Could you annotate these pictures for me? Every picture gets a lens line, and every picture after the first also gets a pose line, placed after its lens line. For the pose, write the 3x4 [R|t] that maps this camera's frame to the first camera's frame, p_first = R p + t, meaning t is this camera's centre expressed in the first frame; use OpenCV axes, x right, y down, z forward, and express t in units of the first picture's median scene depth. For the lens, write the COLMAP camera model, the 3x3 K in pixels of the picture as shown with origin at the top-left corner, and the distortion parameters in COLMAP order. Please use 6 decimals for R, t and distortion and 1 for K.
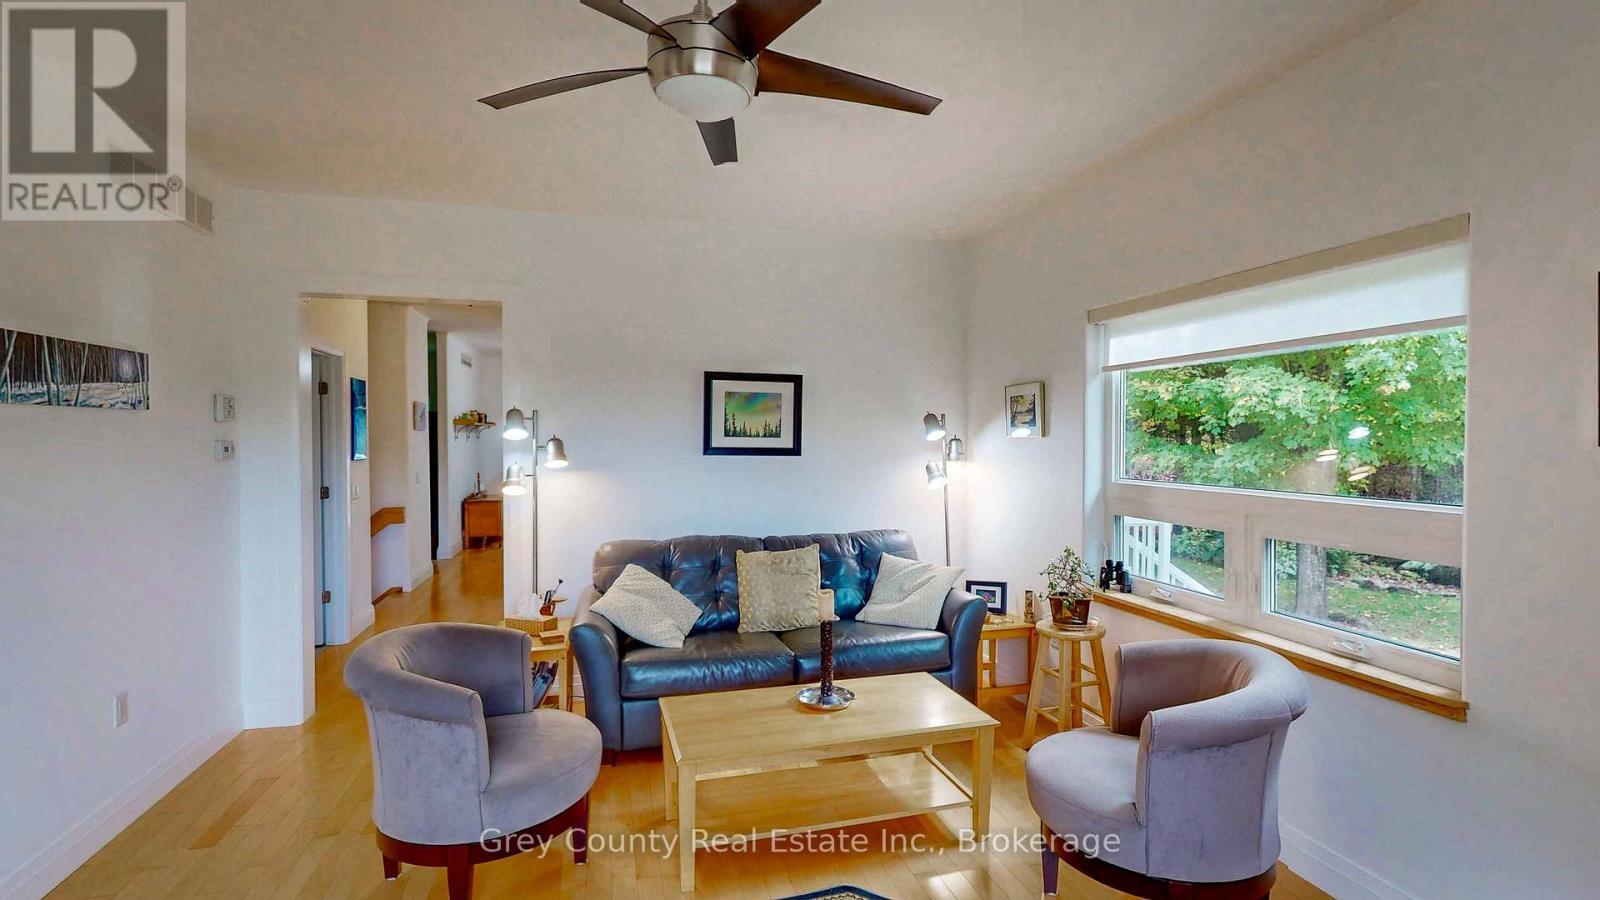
lens RADIAL K [[741.3, 0, 800.0], [0, 741.3, 450.0], [0, 0, 1]] dist [-0.000036, 0.000165]
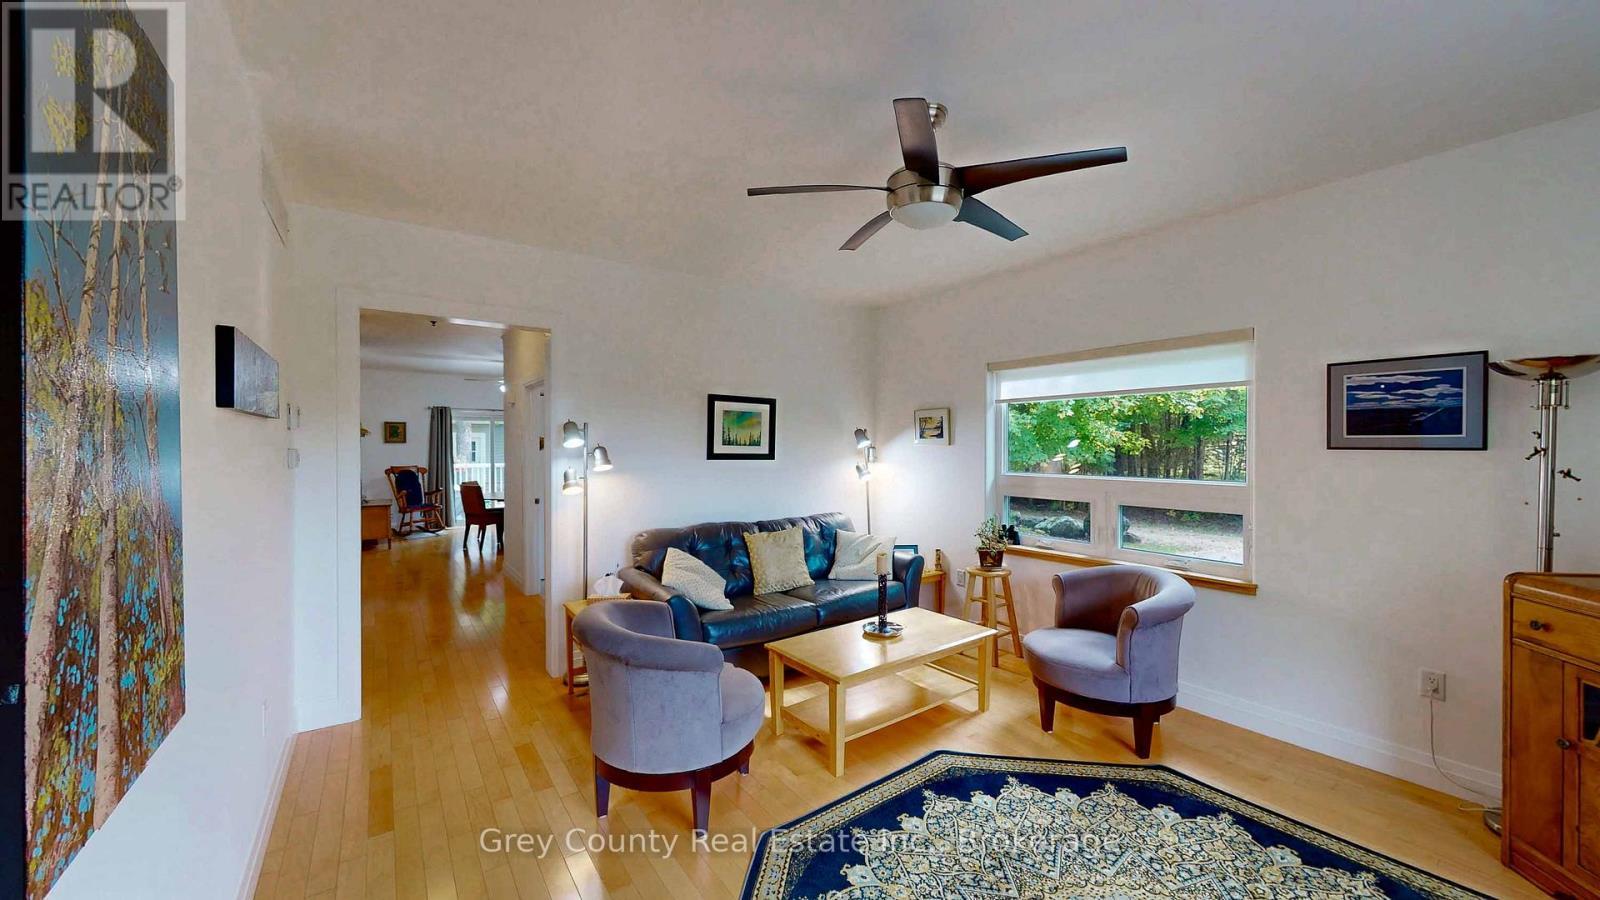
lens RADIAL K [[585.4, 0, 799.9], [0, 585.4, 451.6], [0, 0, 1]] dist [-0.001033, 0.000065]
pose [[0.935621, -0.003667, 0.352986, -0.351514], [0.006510, 0.999955, -0.006867, 0.000969], [-0.352945, 0.008723, 0.935603, 0.002641]]
